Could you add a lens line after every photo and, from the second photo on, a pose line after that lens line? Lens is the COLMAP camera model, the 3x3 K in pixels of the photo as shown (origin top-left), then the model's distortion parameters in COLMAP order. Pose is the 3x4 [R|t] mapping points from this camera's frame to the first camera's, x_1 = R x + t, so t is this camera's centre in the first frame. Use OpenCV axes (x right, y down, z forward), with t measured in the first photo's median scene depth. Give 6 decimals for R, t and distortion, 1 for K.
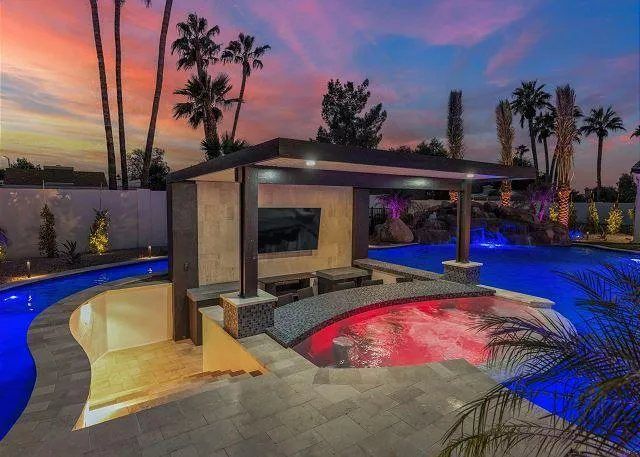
lens RADIAL K [[360.1, 0, 320.0], [0, 360.1, 228.5], [0, 0, 1]] dist [0.033040, 0.001039]
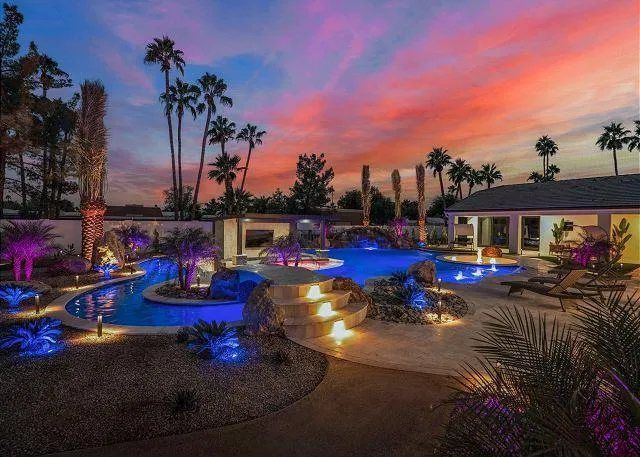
lens RADIAL K [[360.1, 0, 320.0], [0, 360.1, 228.5], [0, 0, 1]] dist [0.033040, 0.001039]
pose [[0.999178, -0.003733, -0.040363, 0.178313], [0.000868, 0.997492, -0.070771, 0.046251], [0.040526, 0.070678, 0.996676, -0.606134]]
